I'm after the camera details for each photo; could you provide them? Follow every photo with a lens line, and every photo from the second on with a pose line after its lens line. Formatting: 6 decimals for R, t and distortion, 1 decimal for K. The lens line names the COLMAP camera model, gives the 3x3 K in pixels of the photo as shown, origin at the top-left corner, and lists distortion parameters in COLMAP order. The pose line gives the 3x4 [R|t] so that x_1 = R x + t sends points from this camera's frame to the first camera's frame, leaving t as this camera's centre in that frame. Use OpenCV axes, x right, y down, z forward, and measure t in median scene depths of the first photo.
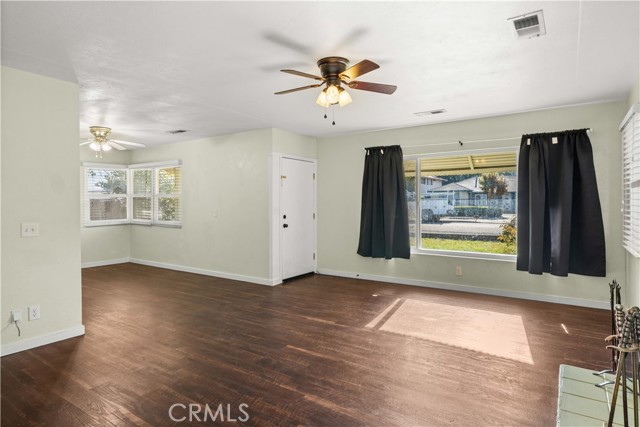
lens RADIAL K [[376.9, 0, 318.9], [0, 376.9, 204.1], [0, 0, 1]] dist [-0.000090, -0.000016]
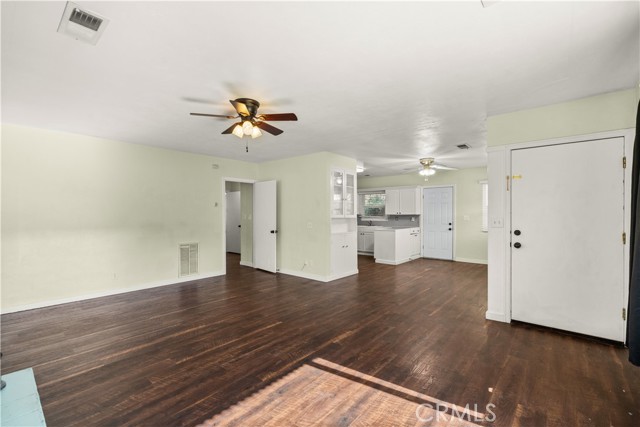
lens RADIAL K [[282.9, 0, 316.7], [0, 282.9, 211.3], [0, 0, 1]] dist [0.011333, 0.000256]
pose [[-0.123406, -0.005661, -0.992340, 0.892557], [-0.001970, 0.999983, -0.005459, -0.005811], [0.992354, 0.001281, -0.123415, 1.252741]]
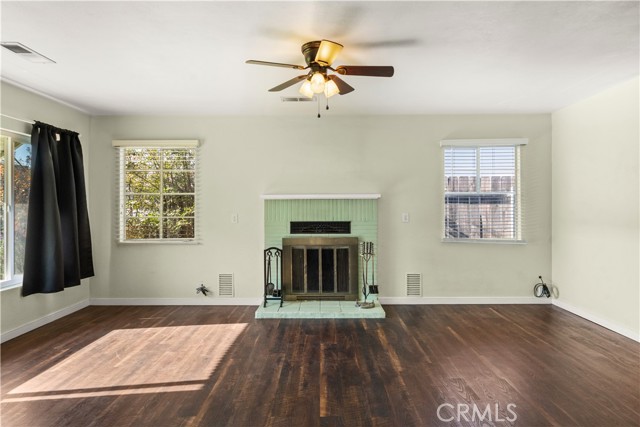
lens RADIAL K [[376.9, 0, 321.0], [0, 376.9, 207.3], [0, 0, 1]] dist [-0.000090, -0.000016]
pose [[-0.555537, 0.001132, 0.831491, -0.648863], [0.010156, 0.999934, 0.005424, -0.002217], [-0.831430, 0.011458, -0.555512, 1.383085]]
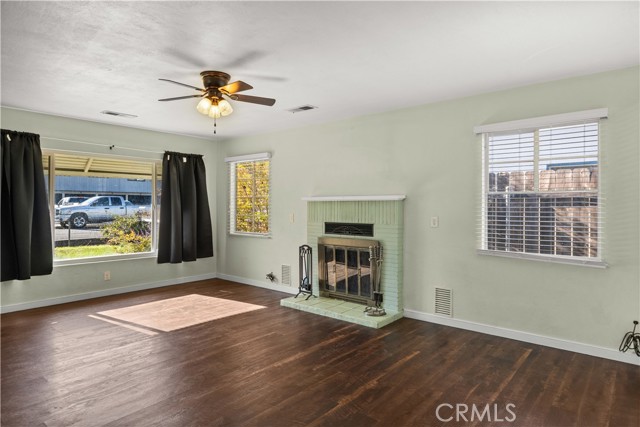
lens RADIAL K [[385.3, 0, 317.5], [0, 385.3, 209.3], [0, 0, 1]] dist [-0.001988, -0.000757]
pose [[0.113598, -0.002800, 0.993523, -0.934191], [0.001526, 0.999995, 0.002644, 0.003144], [-0.993526, 0.001215, 0.113602, 0.543342]]
